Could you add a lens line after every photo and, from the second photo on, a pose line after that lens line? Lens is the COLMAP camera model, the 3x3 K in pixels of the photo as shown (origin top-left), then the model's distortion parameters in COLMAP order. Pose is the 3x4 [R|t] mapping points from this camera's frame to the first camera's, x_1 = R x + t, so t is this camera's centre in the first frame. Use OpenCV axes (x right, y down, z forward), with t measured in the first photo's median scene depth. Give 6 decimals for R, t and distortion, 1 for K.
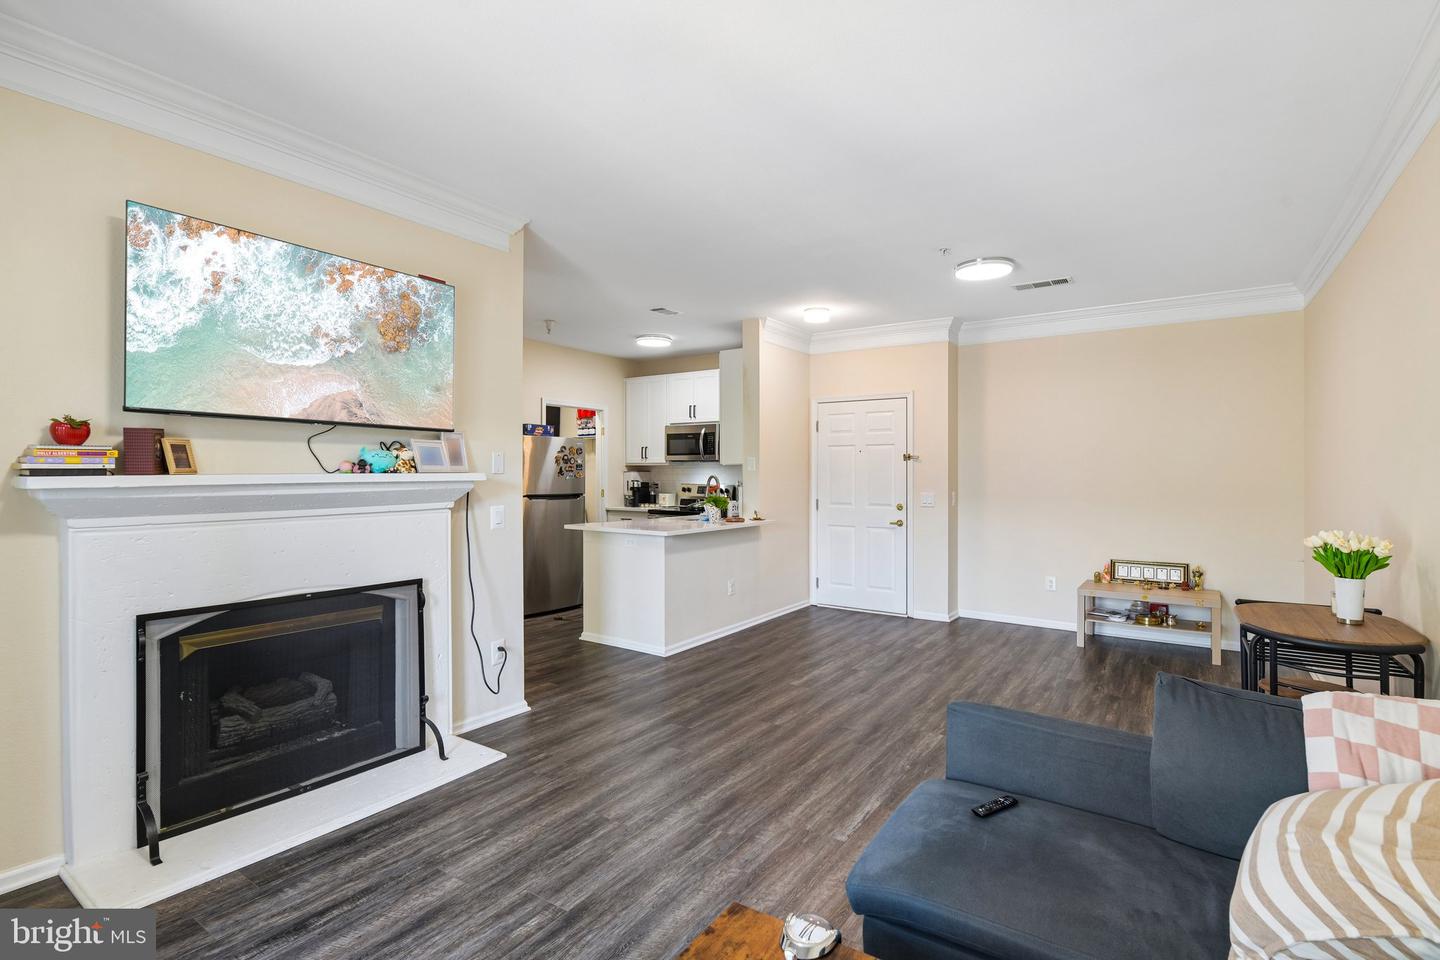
lens RADIAL K [[677.2, 0, 726.4], [0, 677.2, 475.4], [0, 0, 1]] dist [-0.002111, -0.000356]
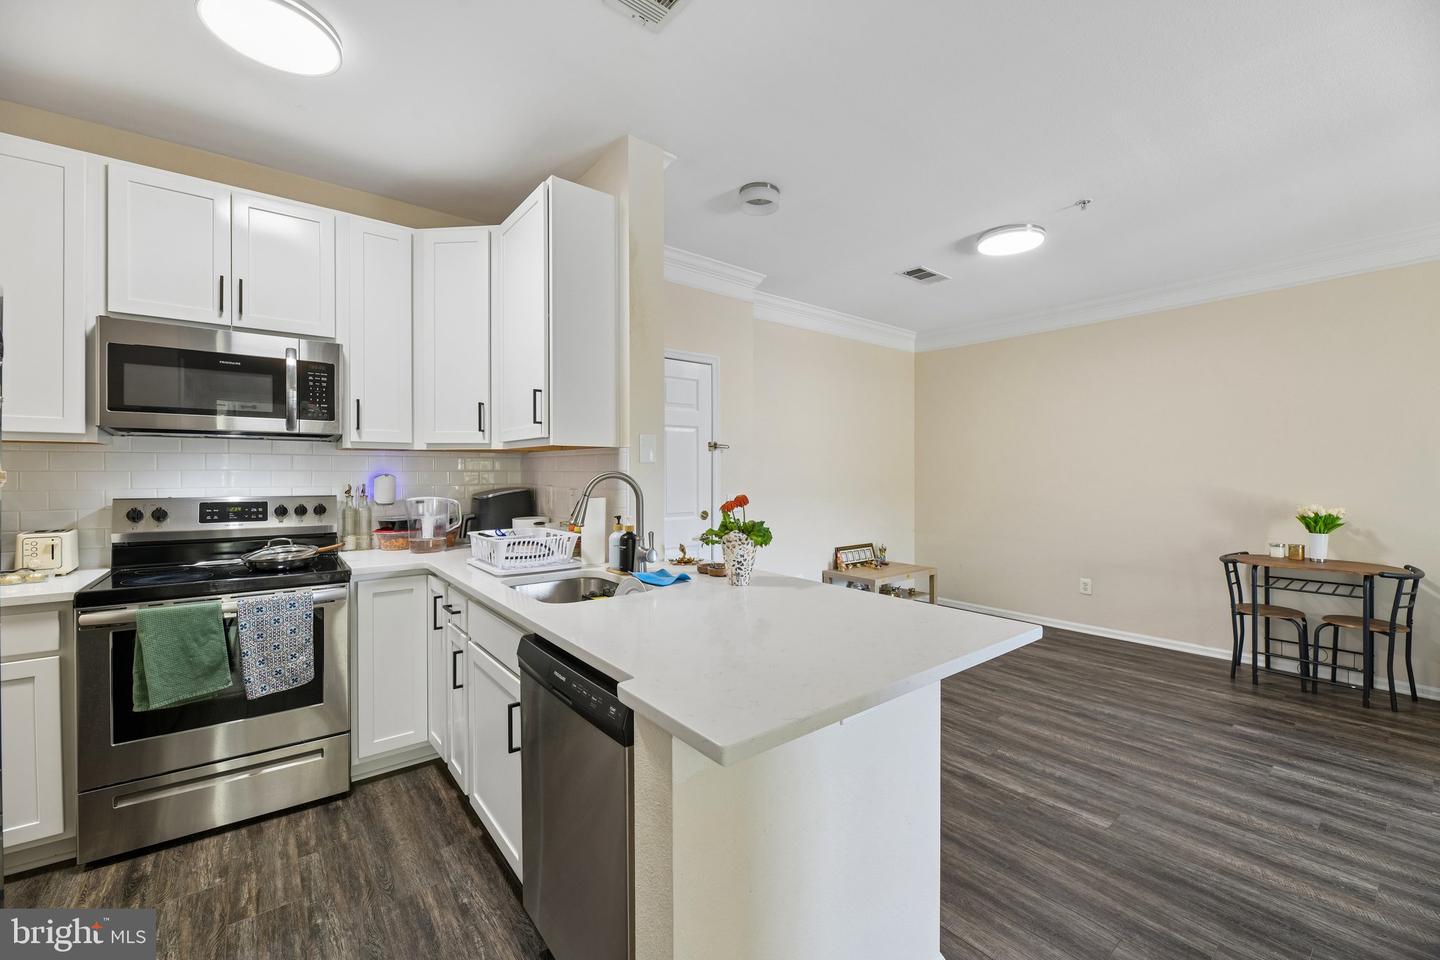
lens RADIAL K [[578.9, 0, 725.6], [0, 578.9, 474.4], [0, 0, 1]] dist [0.001009, -0.003228]
pose [[0.285272, -0.008161, 0.958412, -0.340525], [0.002780, 0.999967, 0.007687, -0.001443], [-0.958443, 0.000472, 0.285285, 0.837529]]
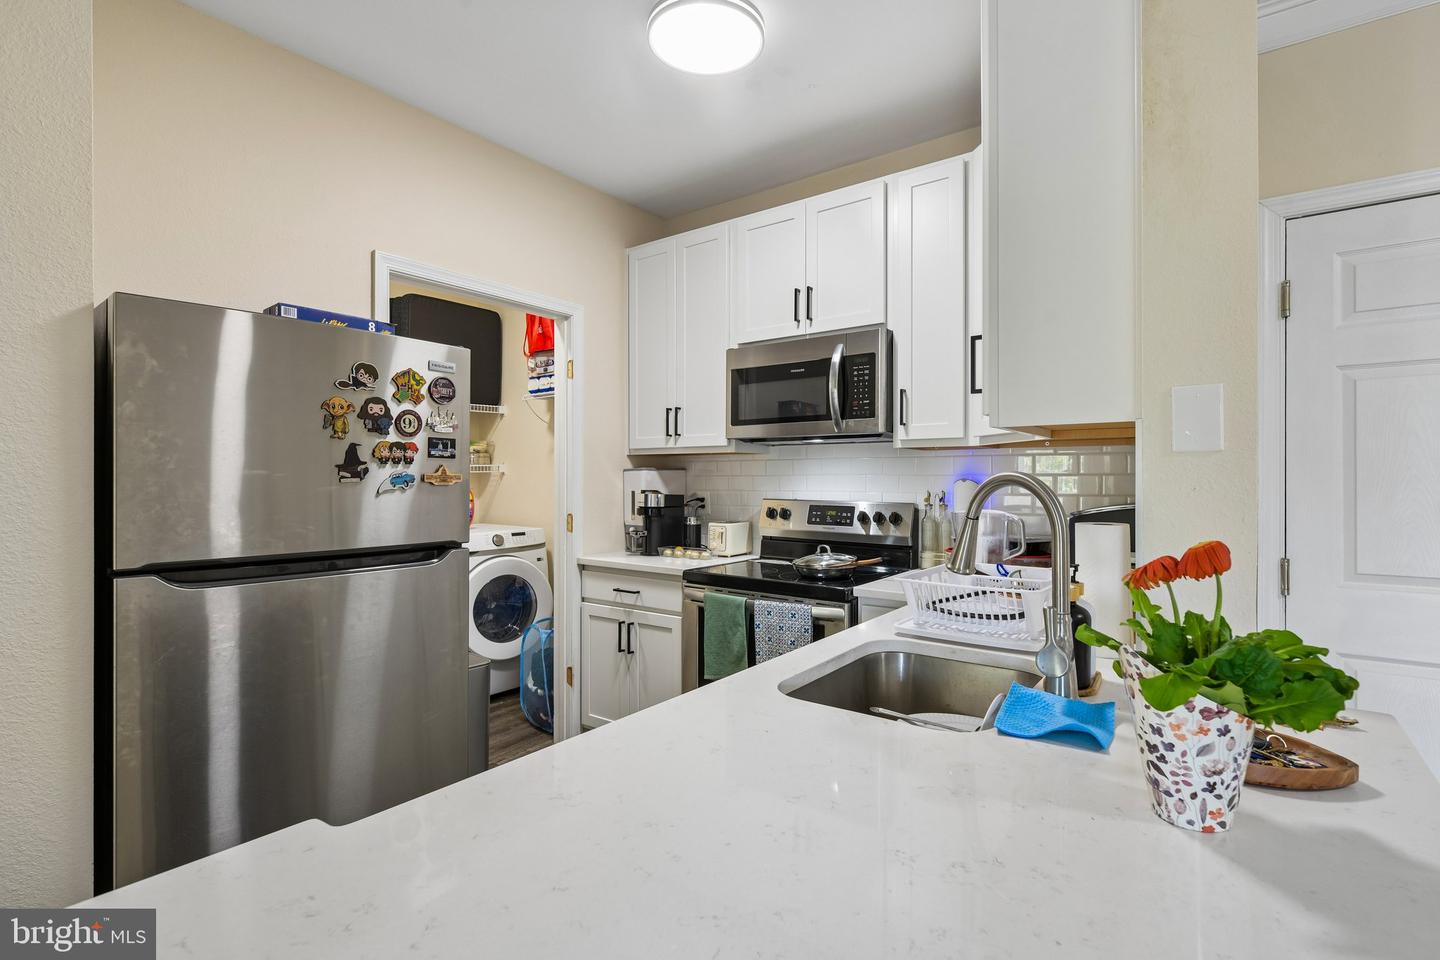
lens RADIAL K [[677.2, 0, 726.4], [0, 677.2, 475.4], [0, 0, 1]] dist [-0.002111, -0.000356]
pose [[0.999288, -0.002753, -0.037628, -0.098673], [0.002504, 0.999975, -0.006644, 0.001530], [0.037645, 0.006545, 0.999270, 0.796113]]
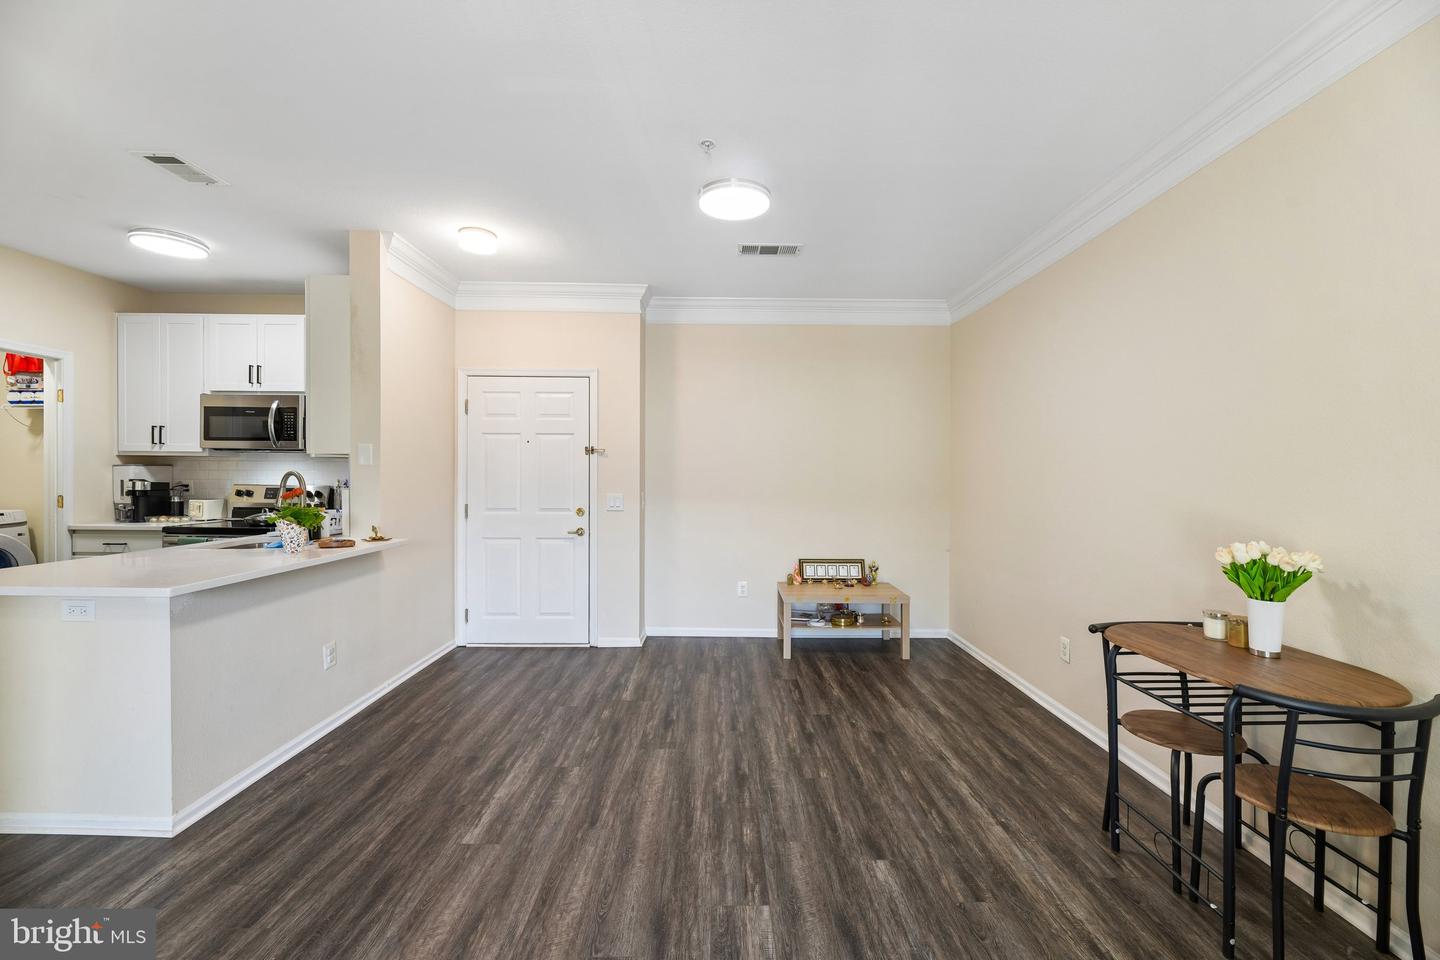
lens RADIAL K [[584.4, 0, 727.3], [0, 584.4, 478.3], [0, 0, 1]] dist [0.001114, -0.003701]
pose [[0.816394, -0.001423, 0.577494, -0.003731], [-0.003201, 0.999970, 0.006989, 0.001316], [-0.577486, -0.007555, 0.816365, 0.343315]]
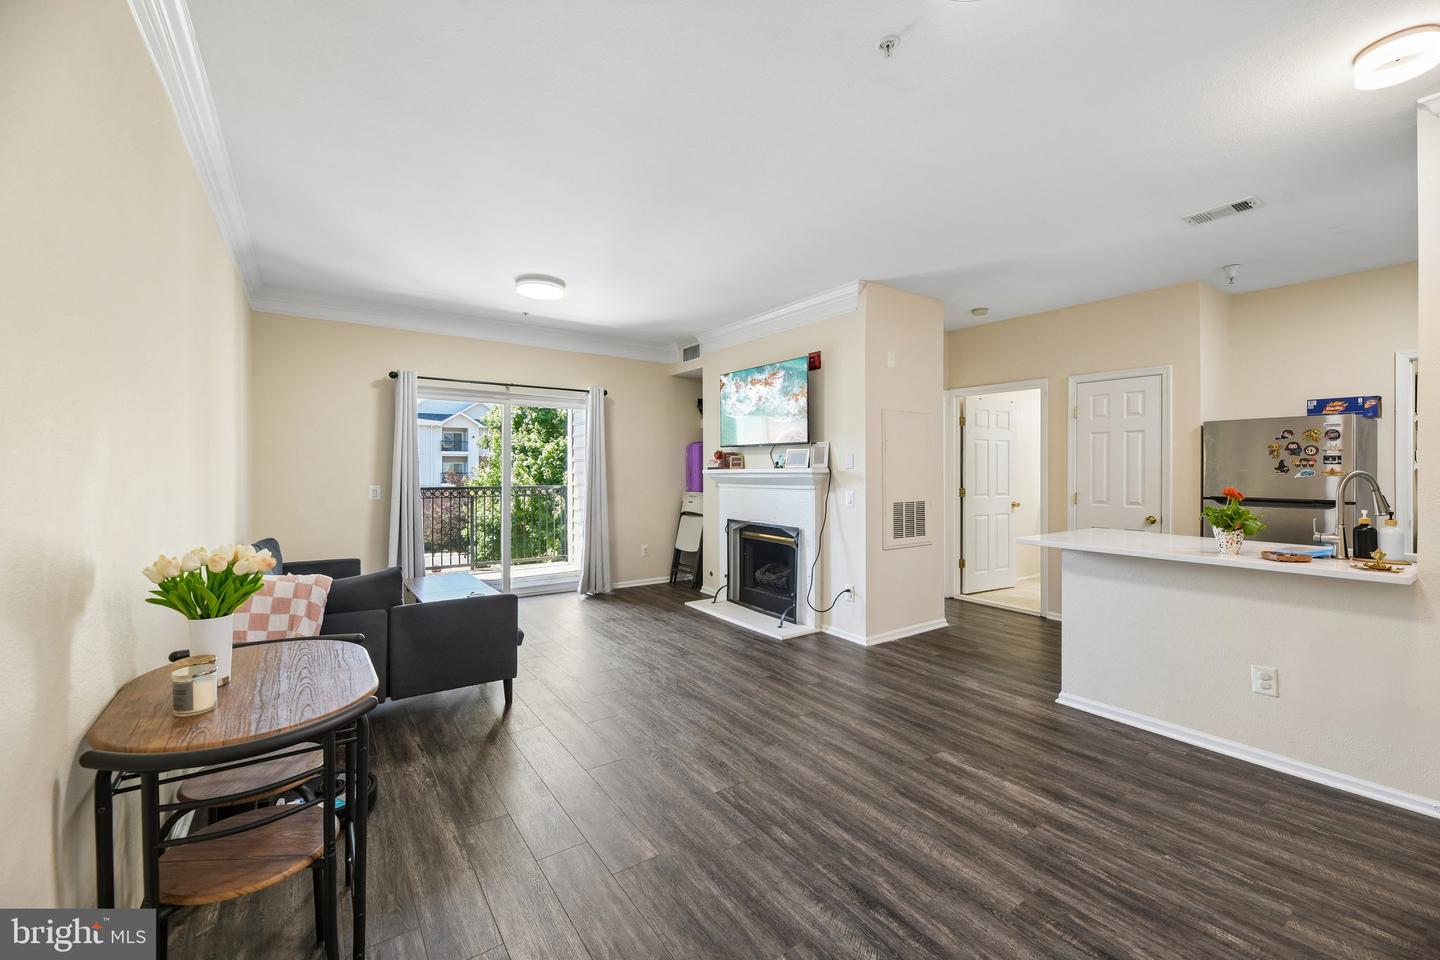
lens RADIAL K [[578.9, 0, 725.6], [0, 578.9, 474.4], [0, 0, 1]] dist [0.001009, -0.003228]
pose [[-0.347671, 0.003900, -0.937608, 0.546067], [-0.006018, 0.999961, 0.006391, 0.002163], [0.937597, 0.007865, -0.347635, 0.710876]]
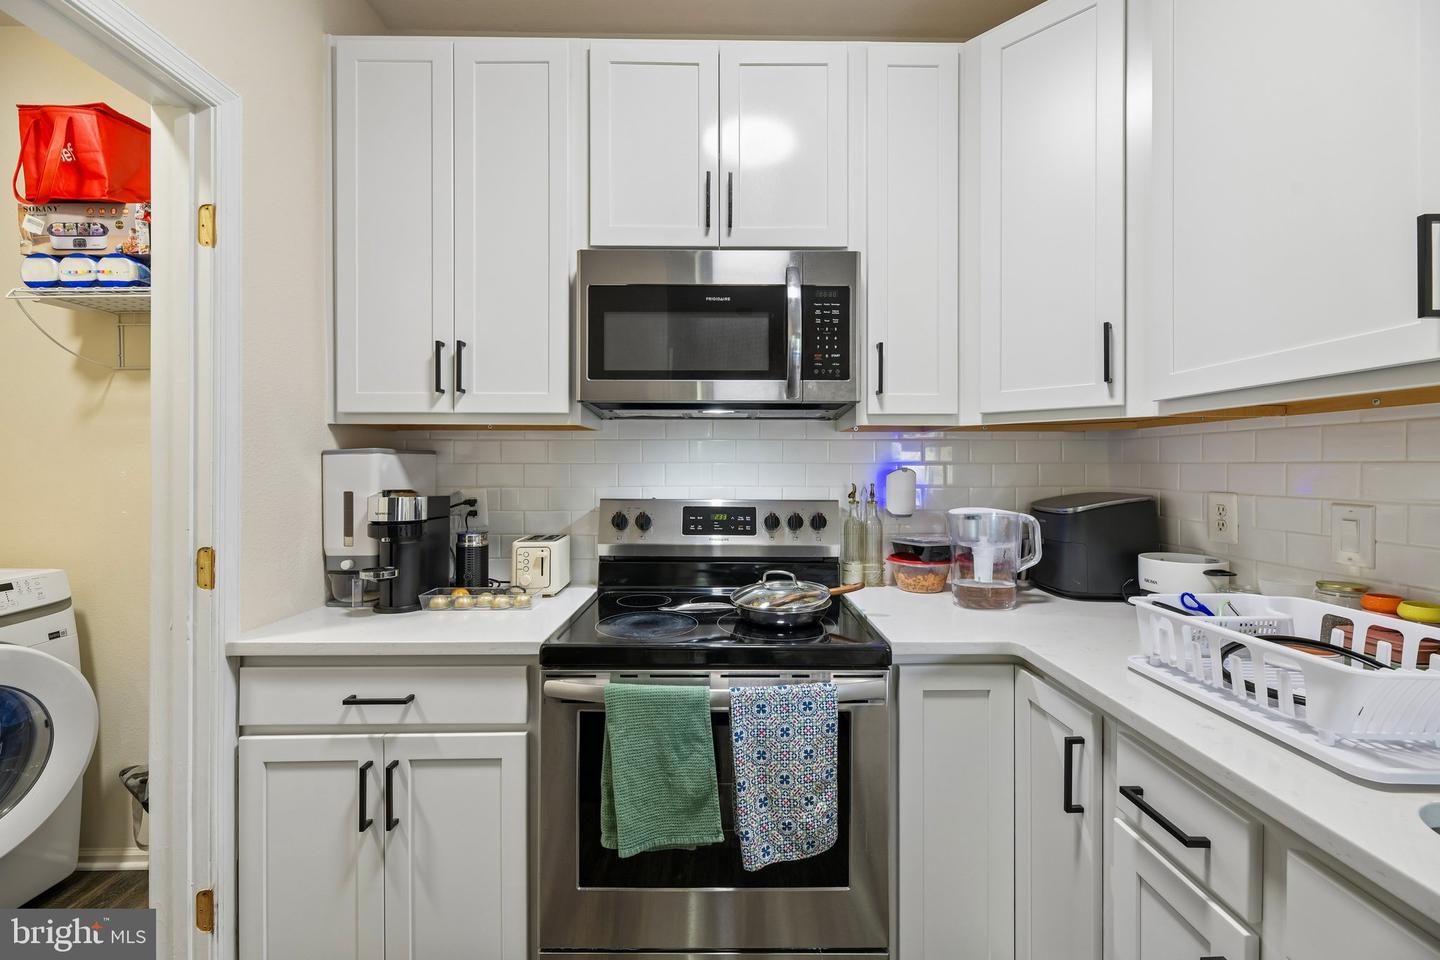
lens RADIAL K [[583.6, 0, 730.2], [0, 583.6, 465.1], [0, 0, 1]] dist [-0.000737, -0.000627]
pose [[0.813552, -0.001066, 0.581492, -0.211062], [0.003442, 0.999990, -0.002983, 0.000197], [-0.581483, 0.004428, 0.813547, 1.050266]]
